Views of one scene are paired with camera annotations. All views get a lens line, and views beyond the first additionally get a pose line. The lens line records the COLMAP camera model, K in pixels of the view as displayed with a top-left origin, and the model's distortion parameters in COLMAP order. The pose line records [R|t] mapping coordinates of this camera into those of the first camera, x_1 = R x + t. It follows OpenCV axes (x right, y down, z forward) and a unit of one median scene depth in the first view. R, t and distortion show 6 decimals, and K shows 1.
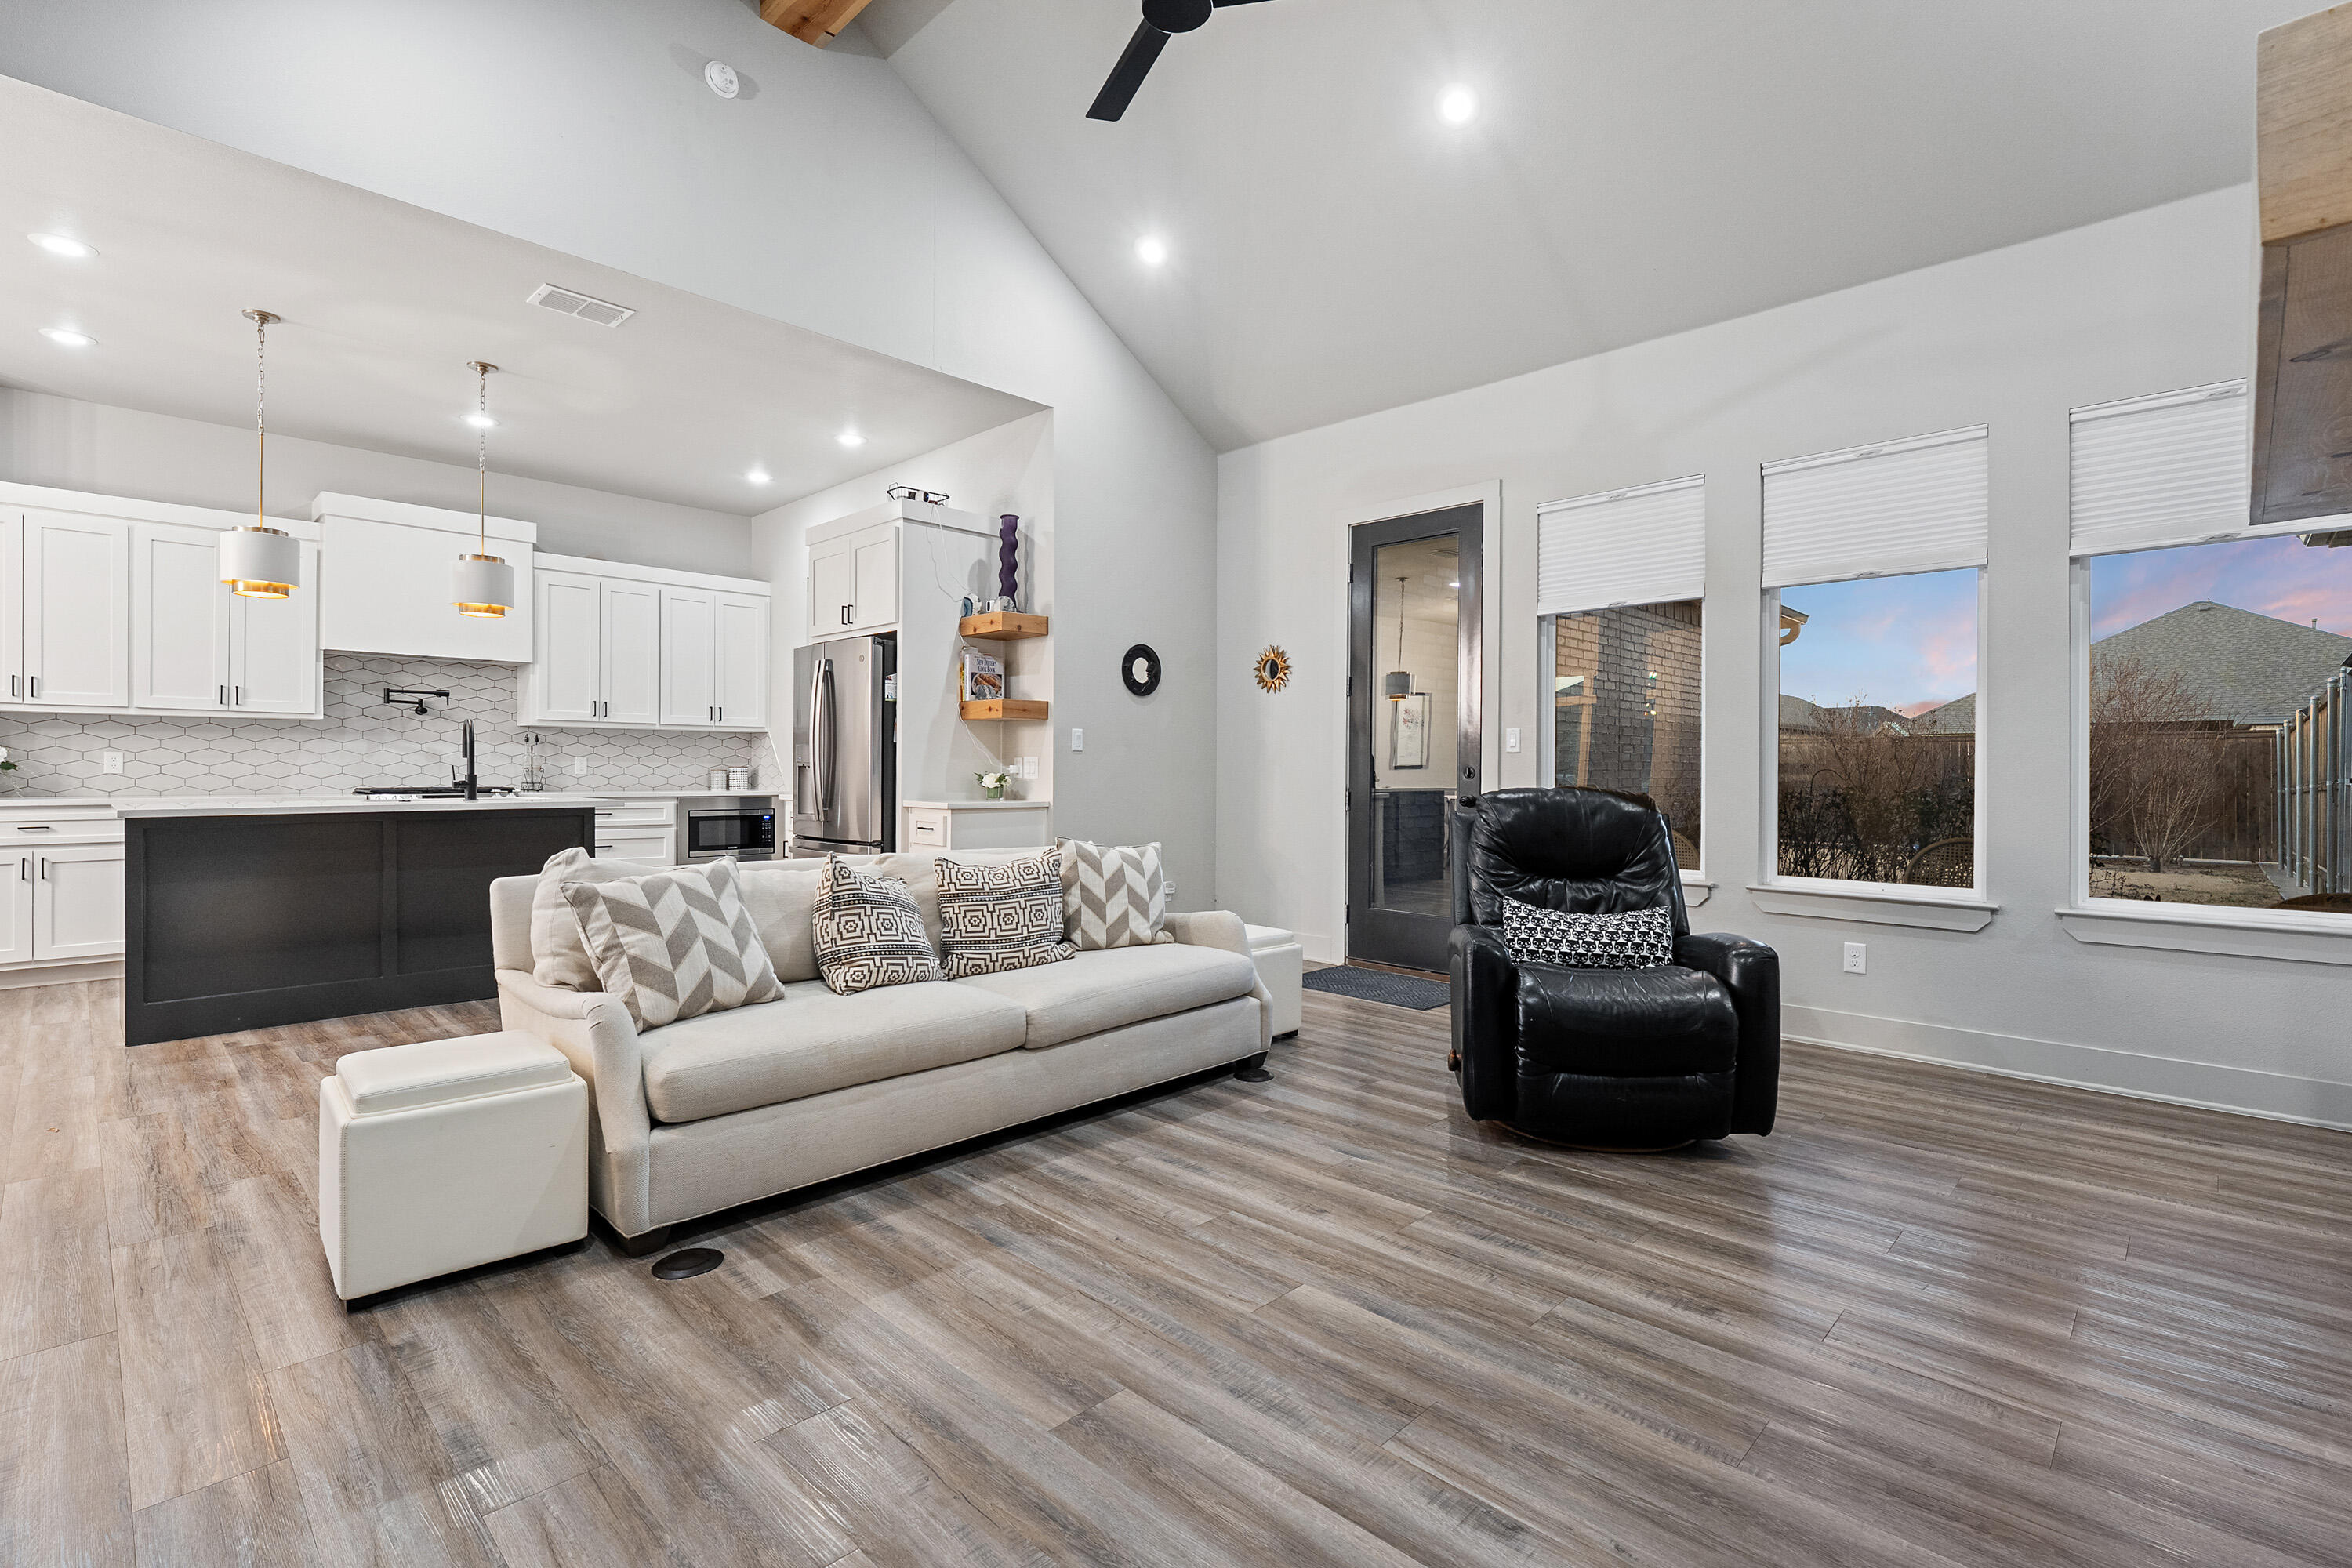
lens RADIAL K [[1069.2, 0, 1171.8], [0, 1069.2, 771.8], [0, 0, 1]] dist [-0.000894, 0.000045]
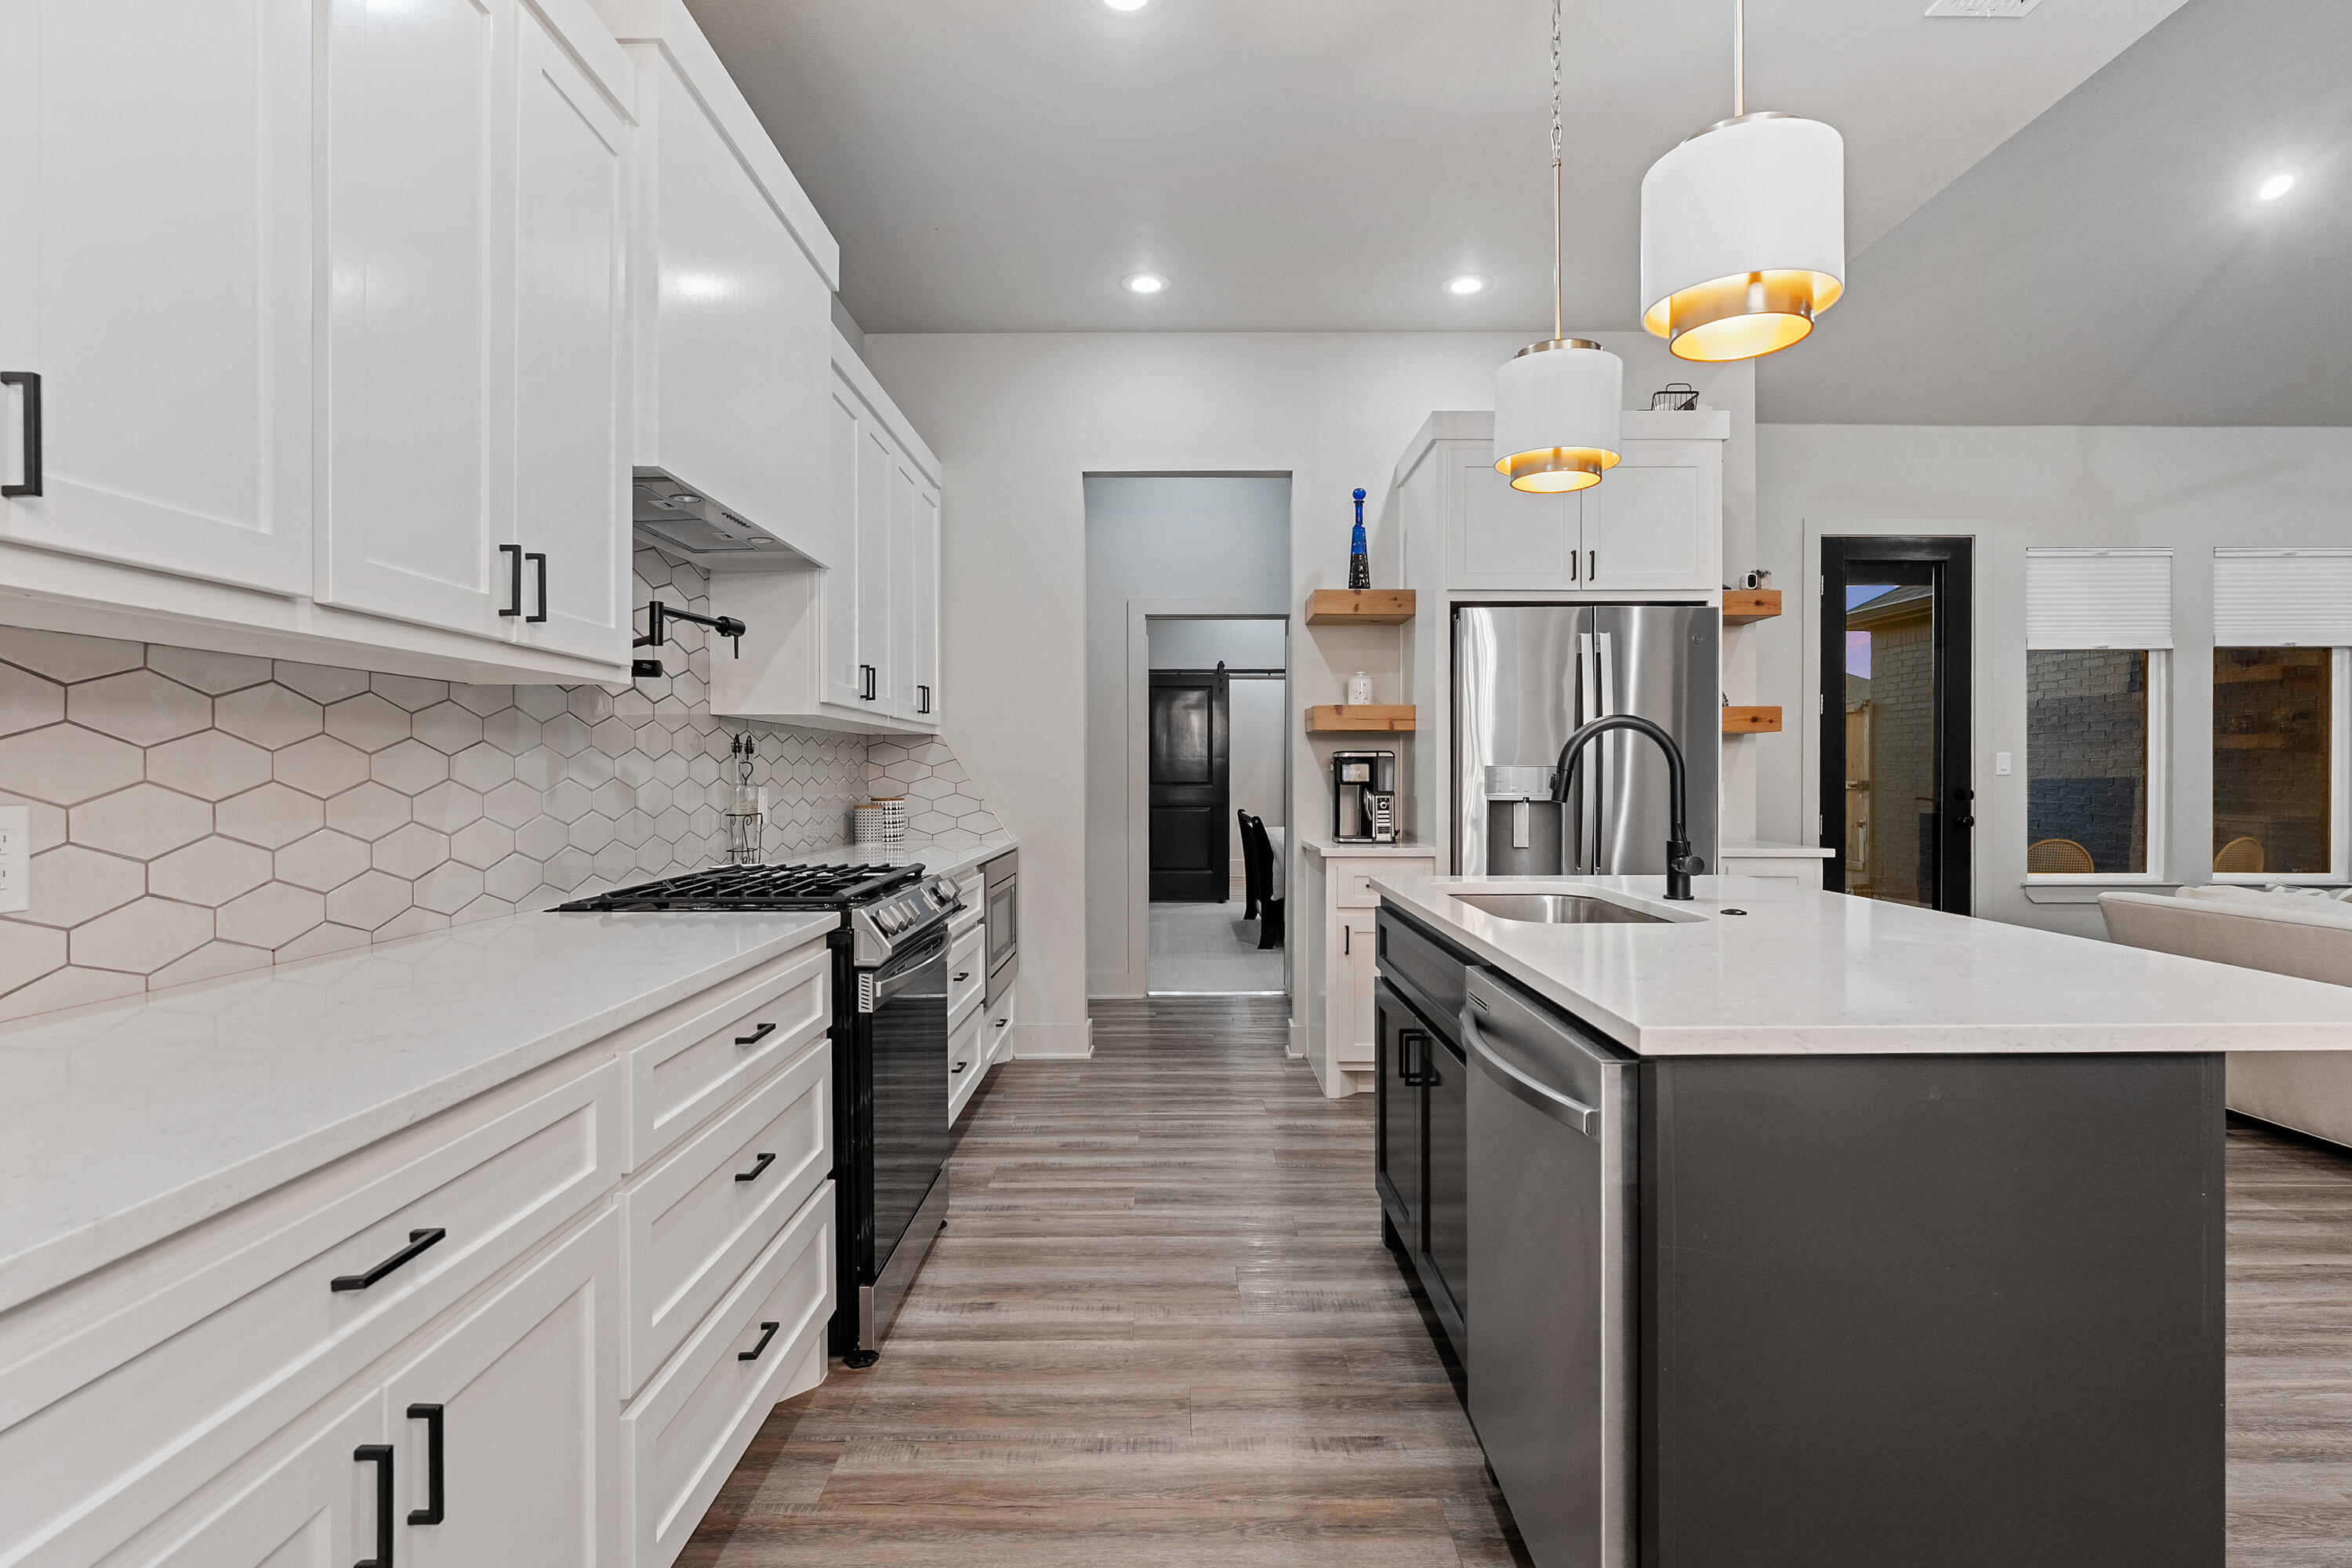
lens RADIAL K [[1149.8, 0, 1176.0], [0, 1149.8, 784.0], [0, 0, 1]] dist [0.001212, -0.000149]
pose [[0.711621, -0.011747, 0.702466, -1.015346], [0.006542, 0.999928, 0.010095, -0.024540], [-0.702533, -0.002588, 0.711646, 0.709032]]
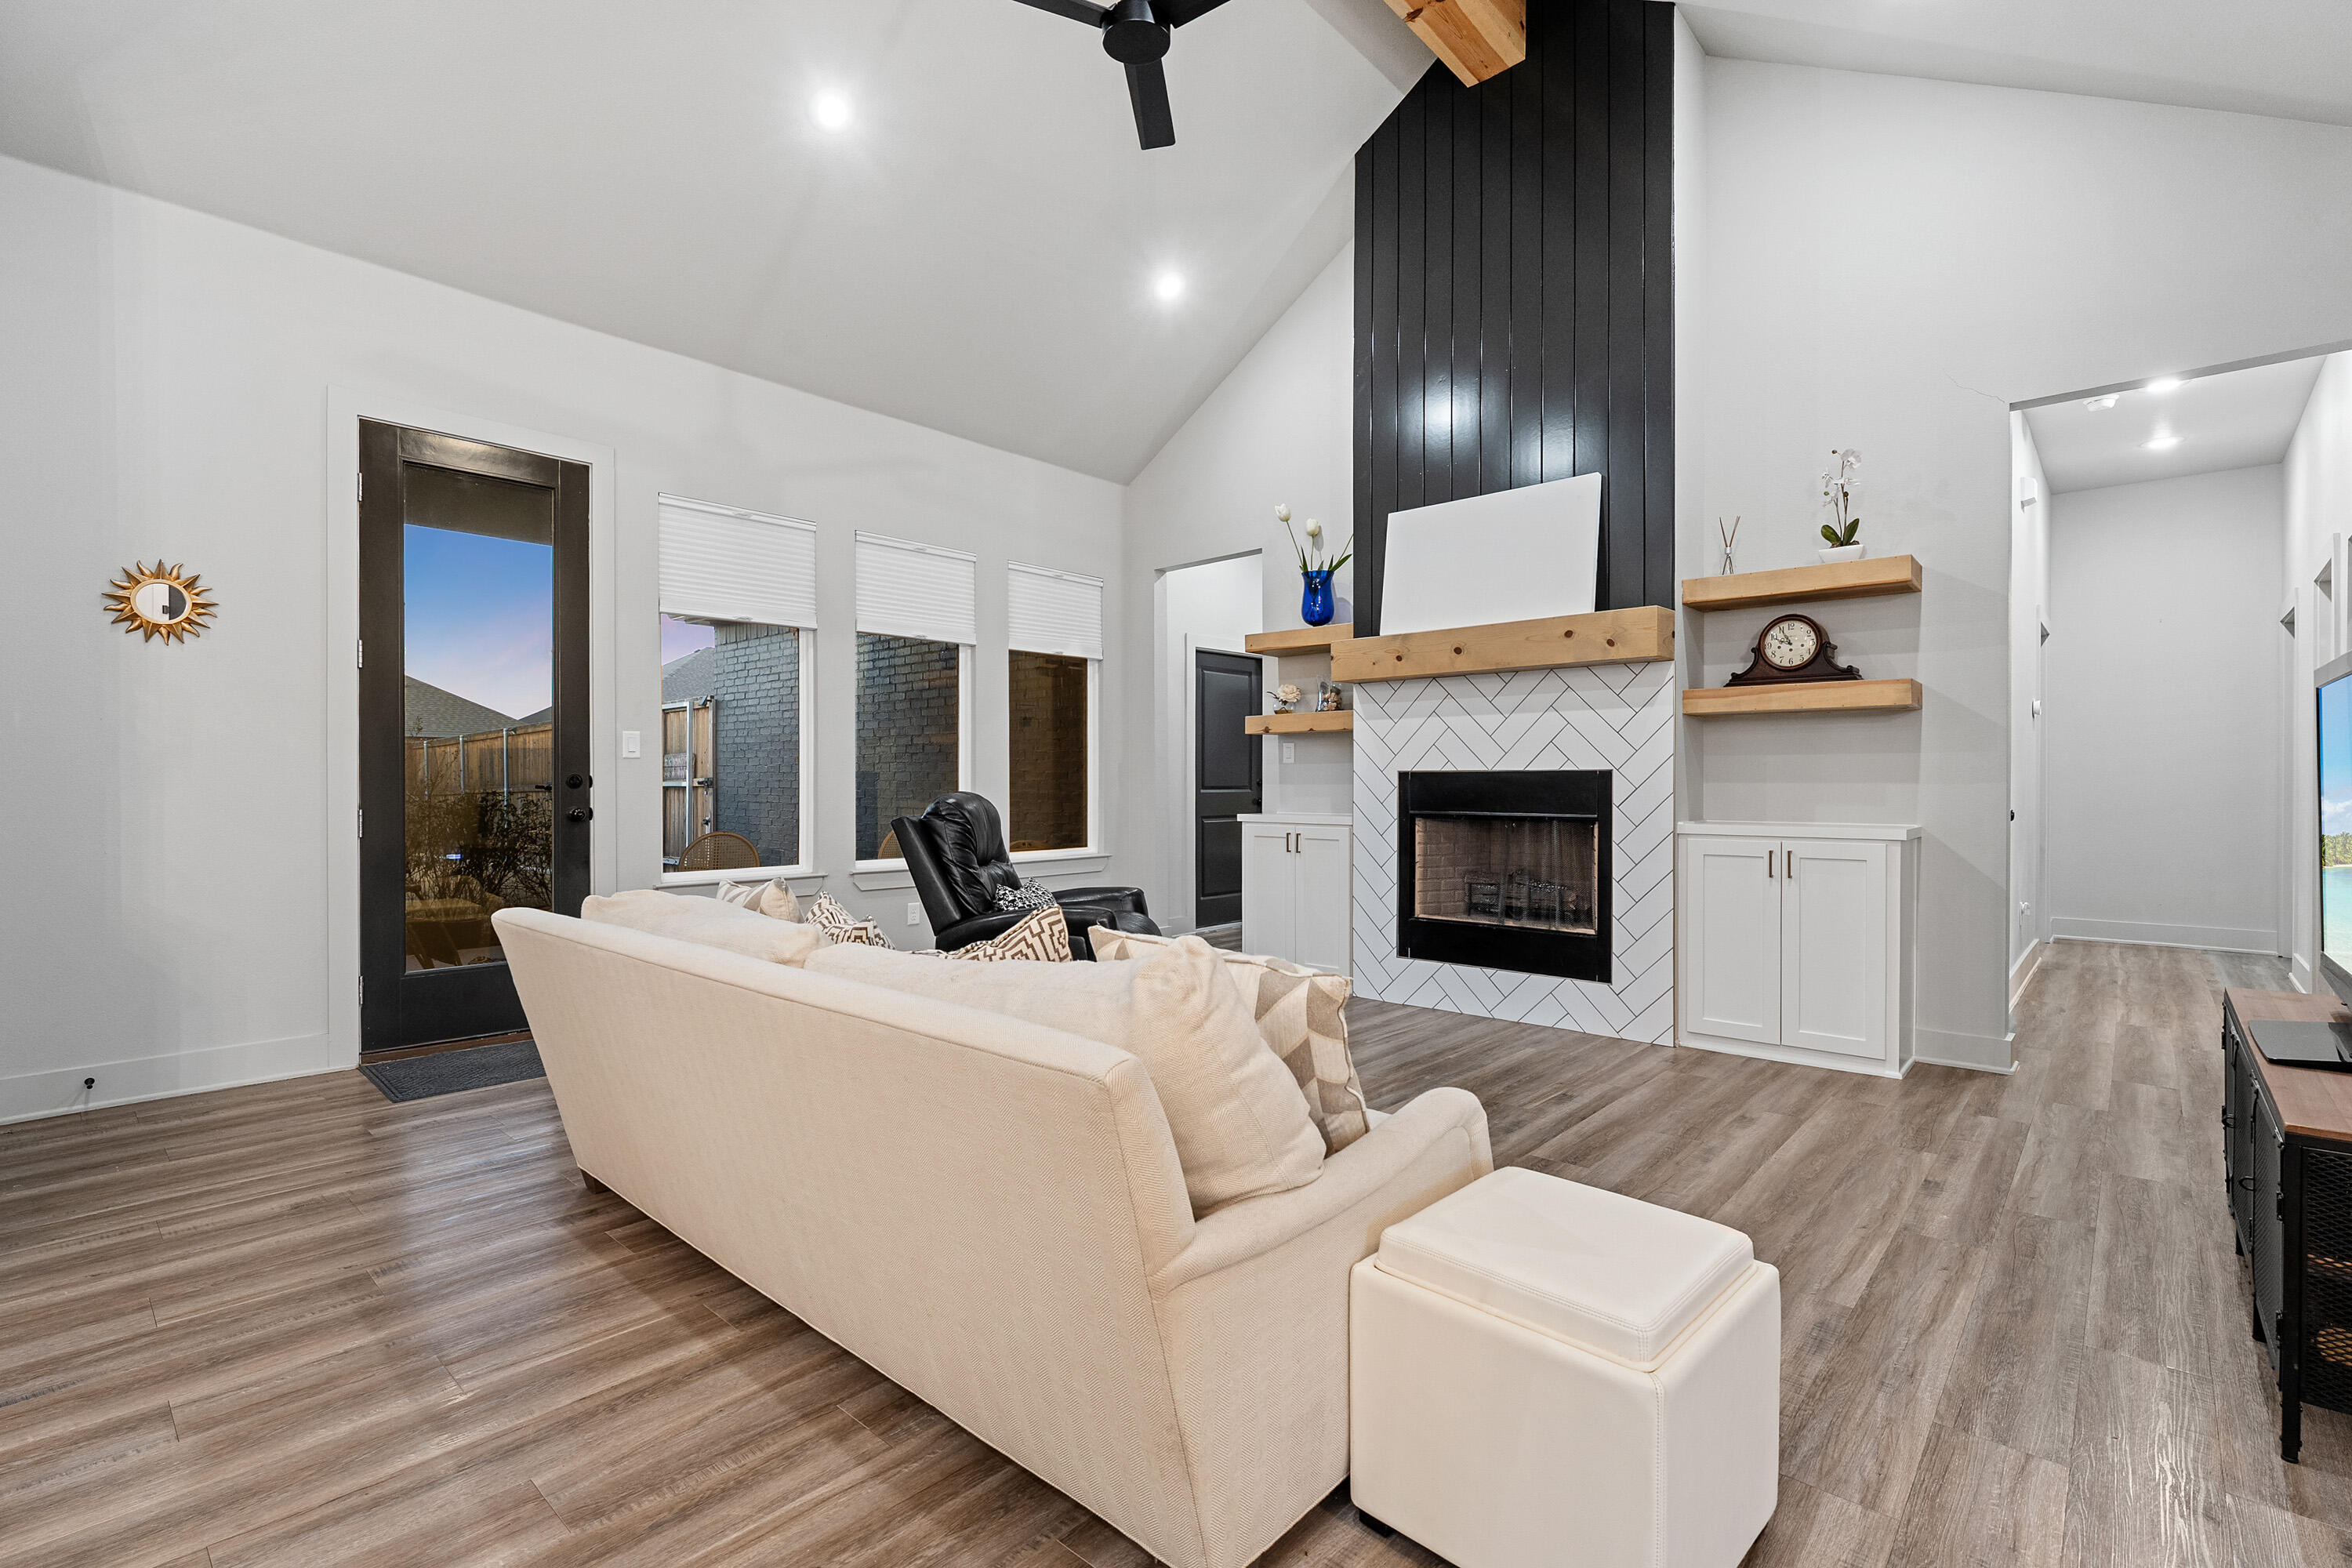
lens RADIAL K [[1062.9, 0, 1176.4], [0, 1062.9, 778.3], [0, 0, 1]] dist [0.000463, 0.000213]
pose [[-0.035985, -0.003735, 0.999345, -0.553375], [0.001315, 0.999992, 0.003785, -0.003504], [-0.999351, 0.001451, -0.035980, 0.533402]]
